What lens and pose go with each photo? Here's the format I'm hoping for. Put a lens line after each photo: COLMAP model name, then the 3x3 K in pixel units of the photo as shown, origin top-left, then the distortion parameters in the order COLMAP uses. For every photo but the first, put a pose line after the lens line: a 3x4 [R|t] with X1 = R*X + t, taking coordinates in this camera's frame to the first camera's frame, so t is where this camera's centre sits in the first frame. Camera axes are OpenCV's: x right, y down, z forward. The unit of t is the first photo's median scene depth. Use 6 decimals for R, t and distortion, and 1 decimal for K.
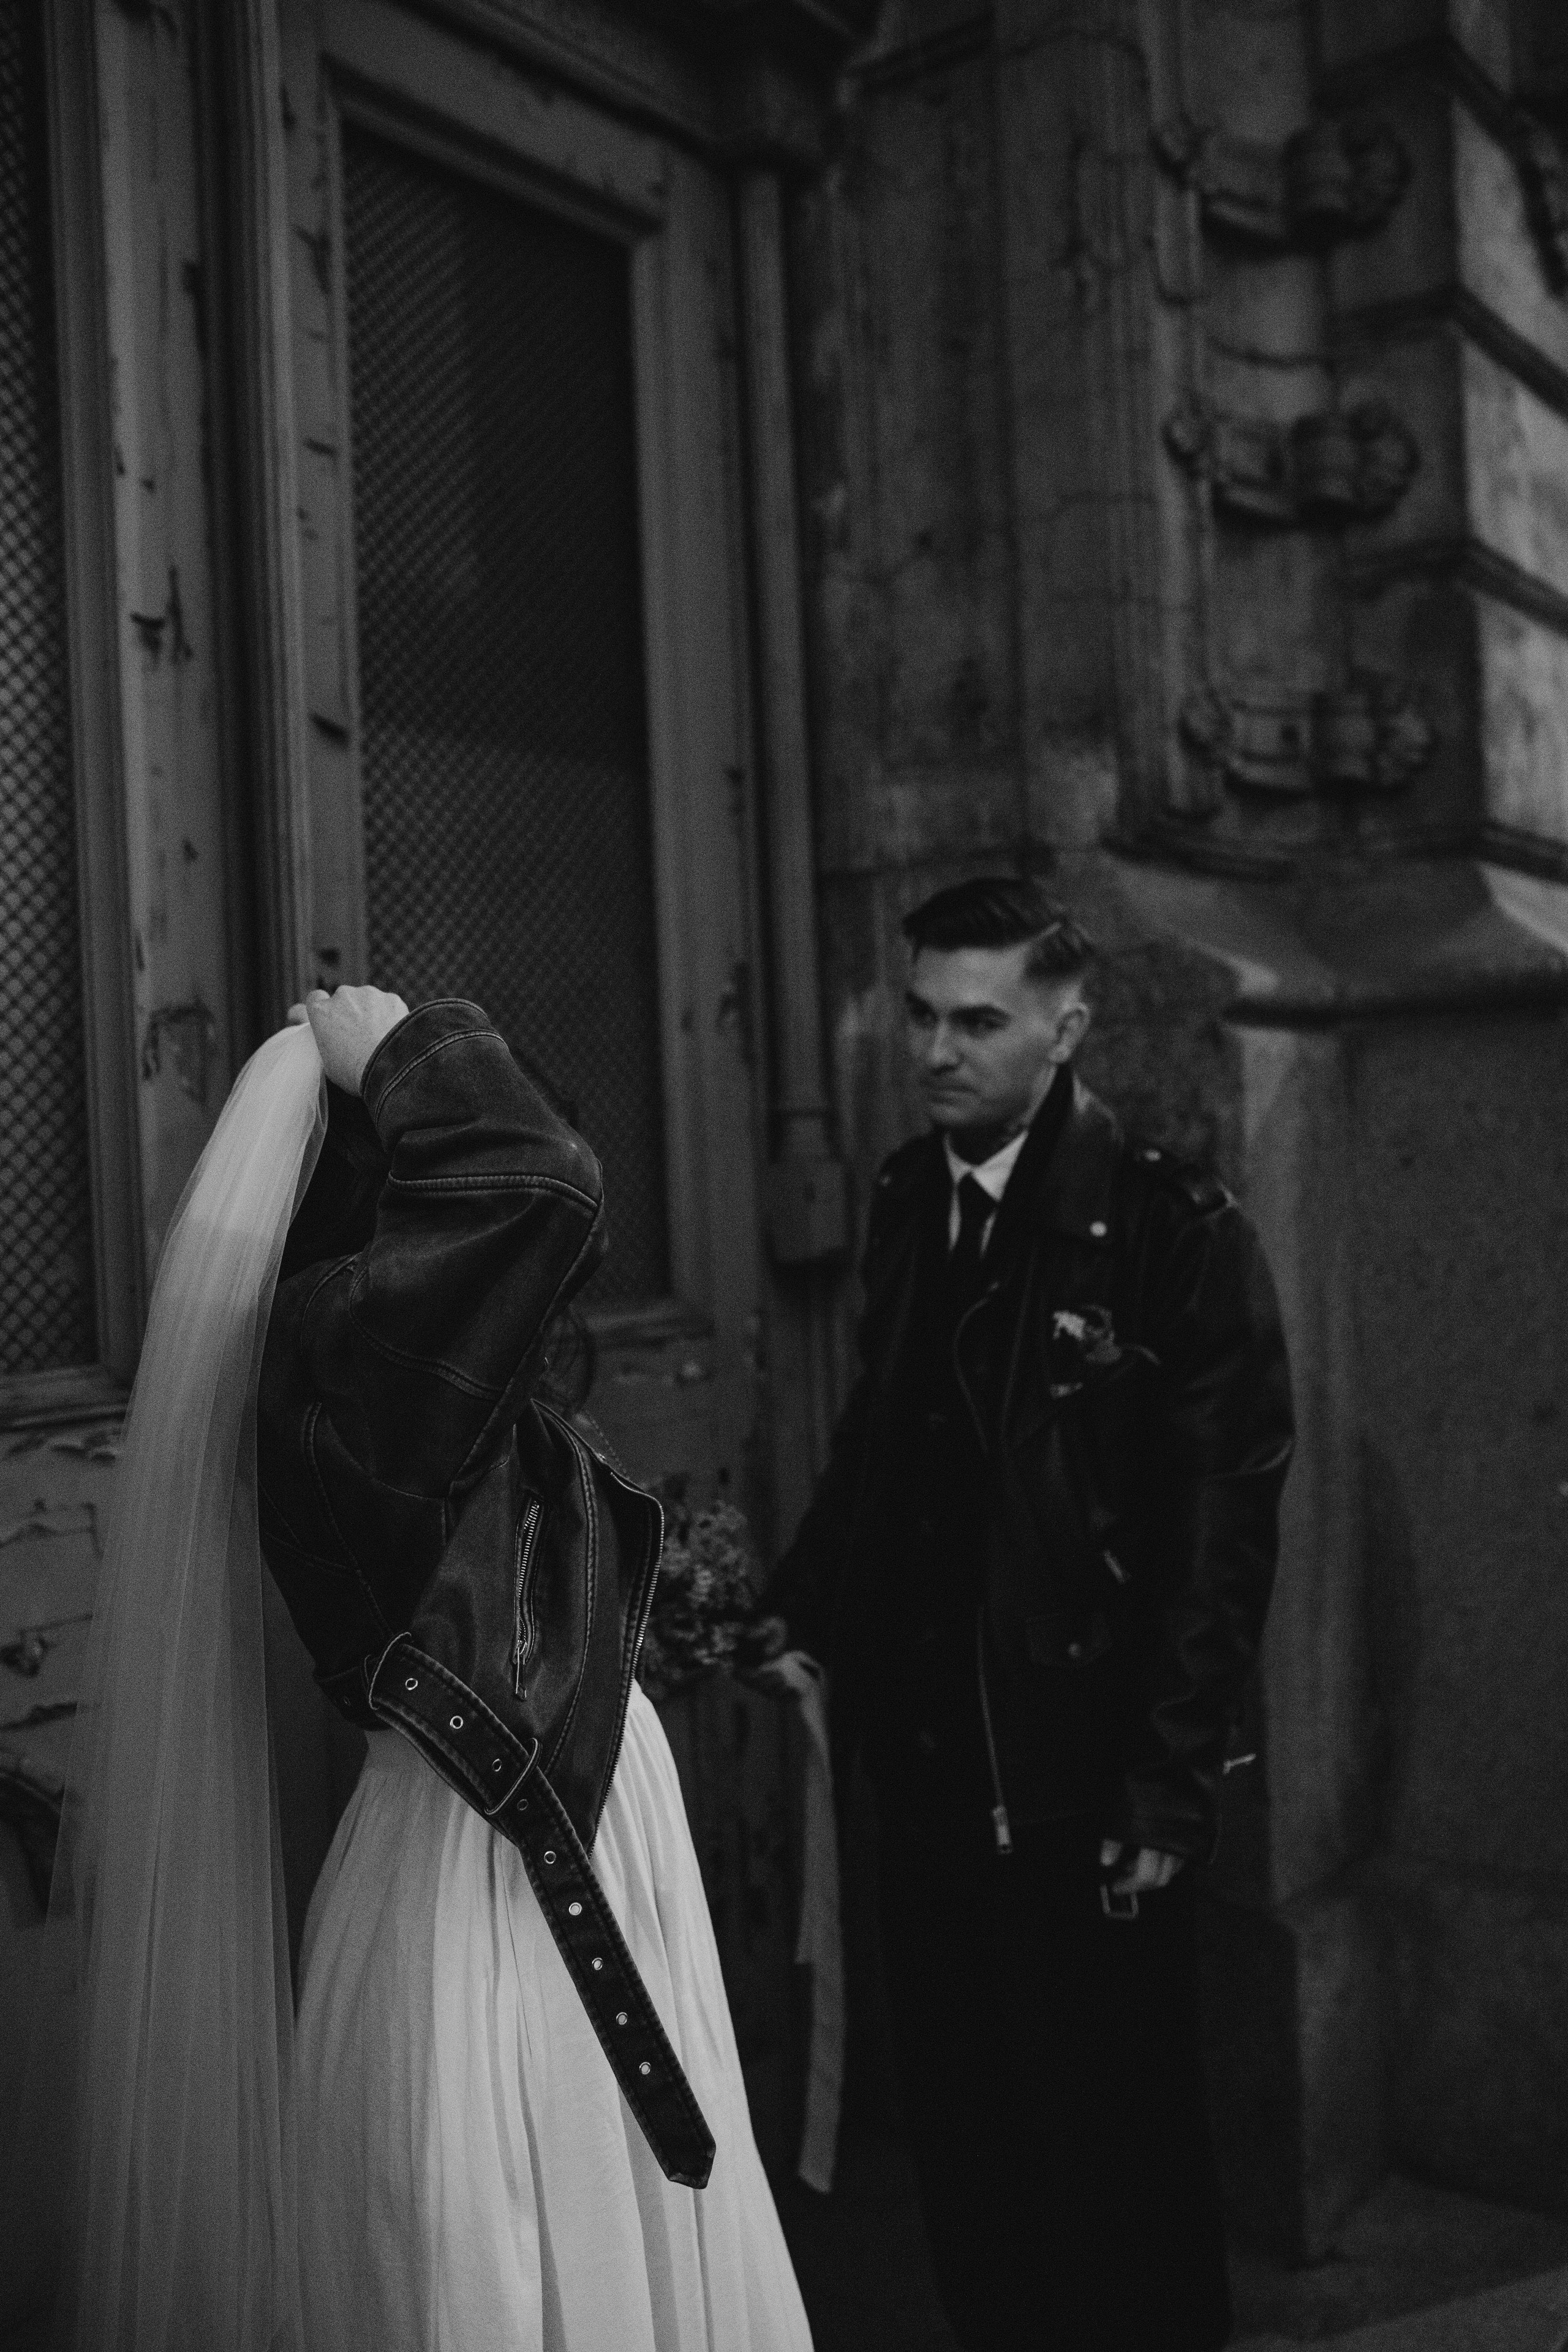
lens RADIAL K [[2246.2, 0, 783.3], [0, 2246.2, 1179.2], [0, 0, 1]] dist [-0.068507, 0.097496]
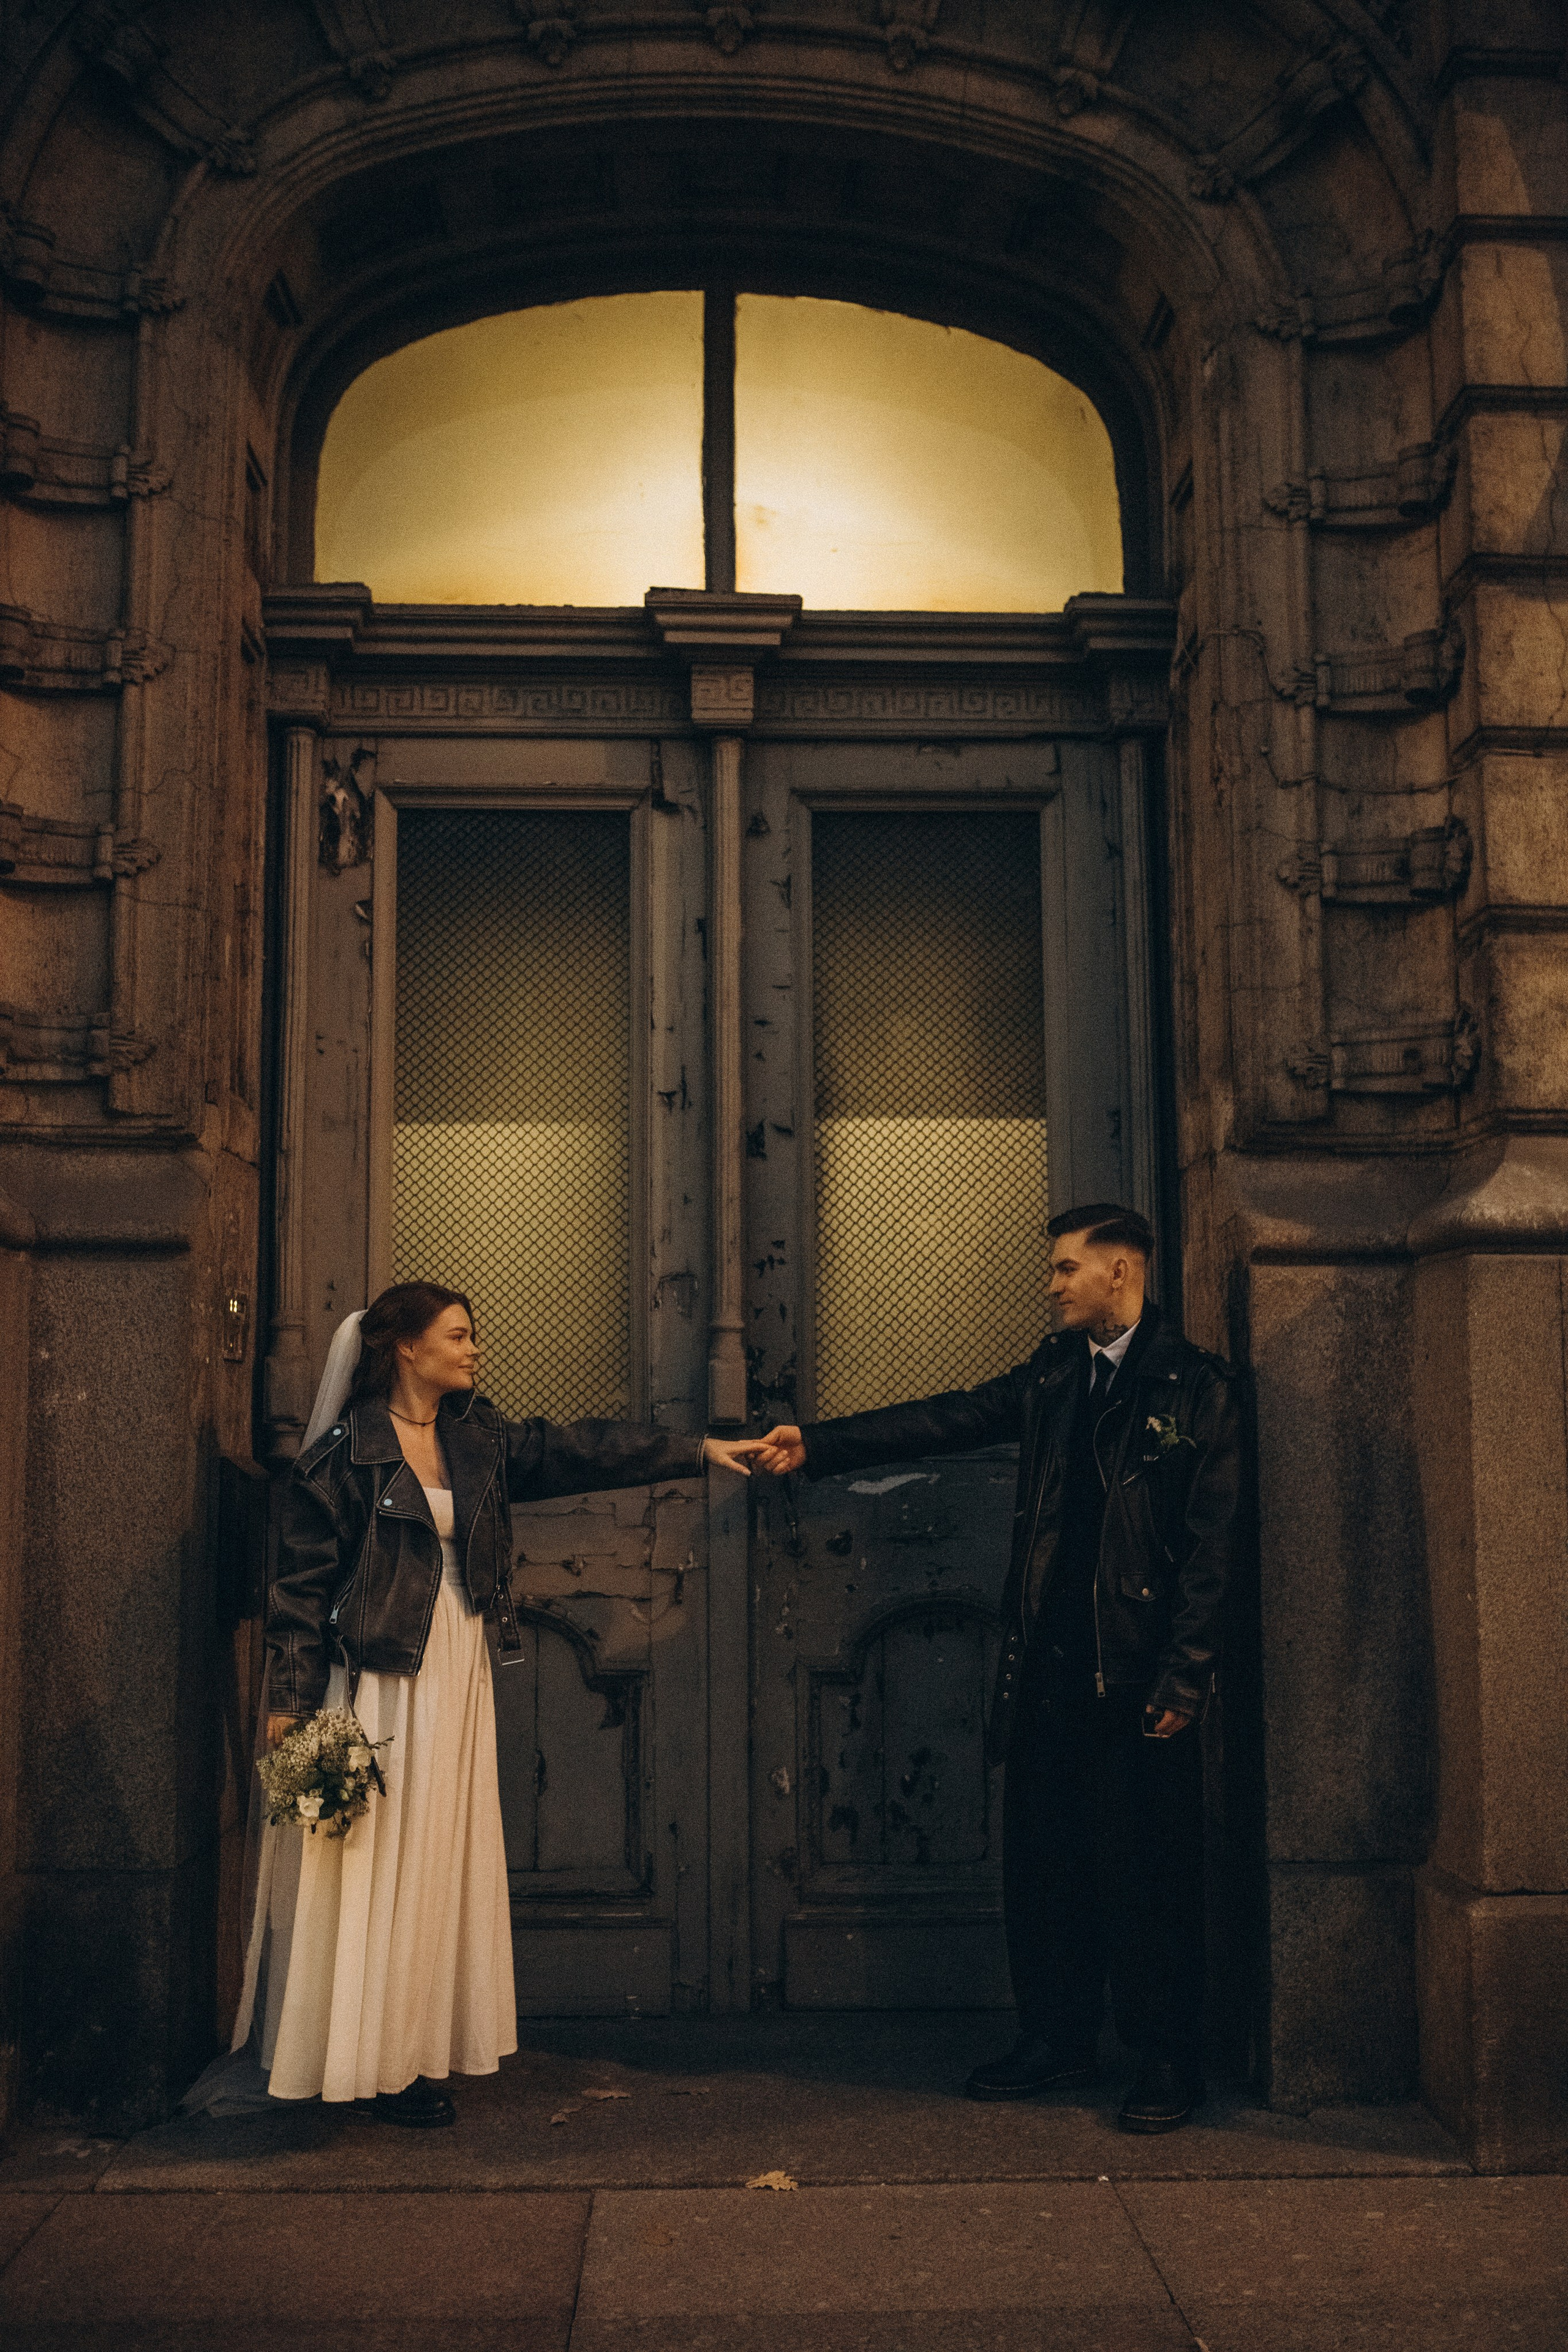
lens RADIAL K [[2246.2, 0, 783.3], [0, 2246.2, 1179.2], [0, 0, 1]] dist [-0.068507, 0.097496]
pose [[0.630622, -0.051002, -0.774412, 1.139699], [-0.023085, 0.996164, -0.084405, 0.008347], [0.775746, 0.071105, 0.627026, -0.202504]]
